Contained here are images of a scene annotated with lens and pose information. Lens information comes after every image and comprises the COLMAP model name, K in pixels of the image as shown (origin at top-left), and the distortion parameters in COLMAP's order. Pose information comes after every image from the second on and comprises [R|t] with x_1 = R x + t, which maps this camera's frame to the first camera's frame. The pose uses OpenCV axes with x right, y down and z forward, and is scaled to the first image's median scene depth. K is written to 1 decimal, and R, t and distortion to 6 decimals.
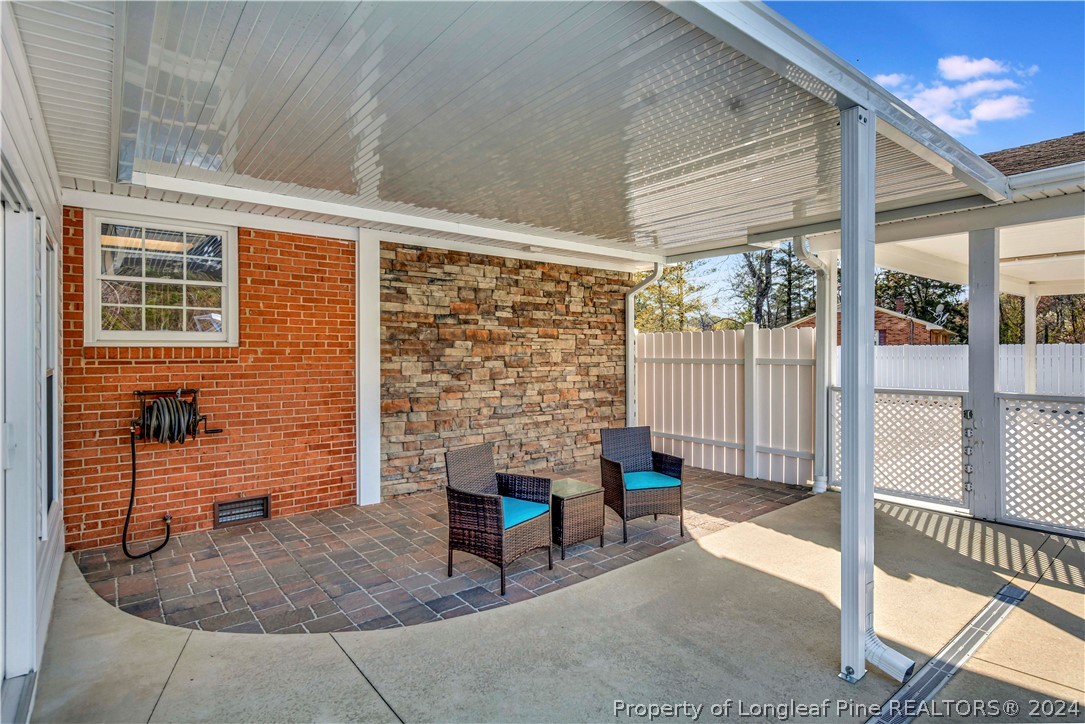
lens RADIAL K [[548.3, 0, 551.7], [0, 548.3, 356.4], [0, 0, 1]] dist [0.004121, -0.002439]
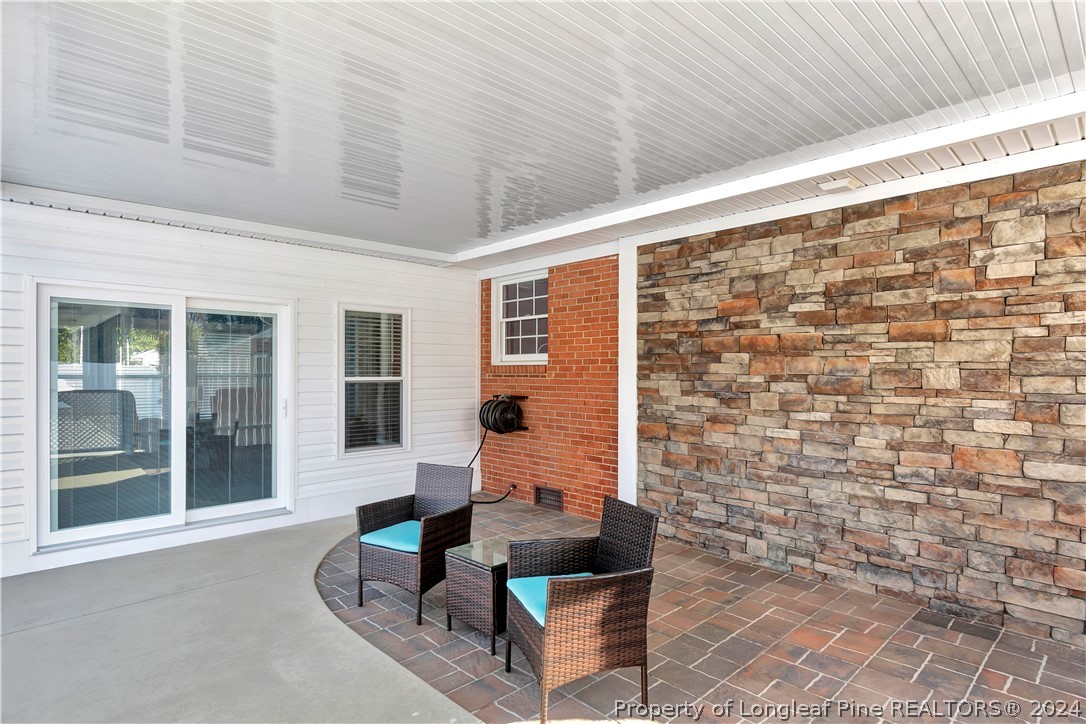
lens RADIAL K [[563.9, 0, 539.0], [0, 563.9, 365.0], [0, 0, 1]] dist [-0.004177, 0.000707]
pose [[0.086055, -0.001102, -0.996290, 0.539585], [0.000016, 0.999999, -0.001105, -0.011521], [0.996290, 0.000079, 0.086055, 0.674842]]
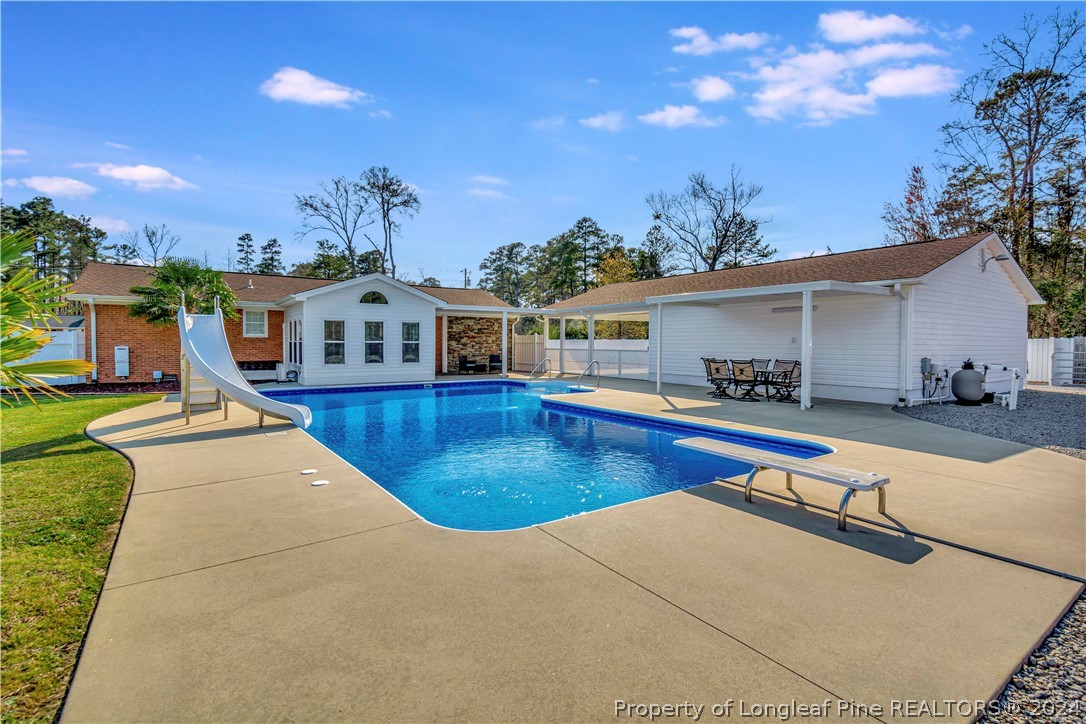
lens RADIAL K [[508.1, 0, 540.2], [0, 508.1, 356.4], [0, 0, 1]] dist [-0.002231, -0.001286]
pose [[0.998777, 0.005017, -0.049179, 0.605513], [-0.004389, 0.999908, 0.012865, 0.064598], [0.049239, -0.012634, 0.998707, -2.880340]]
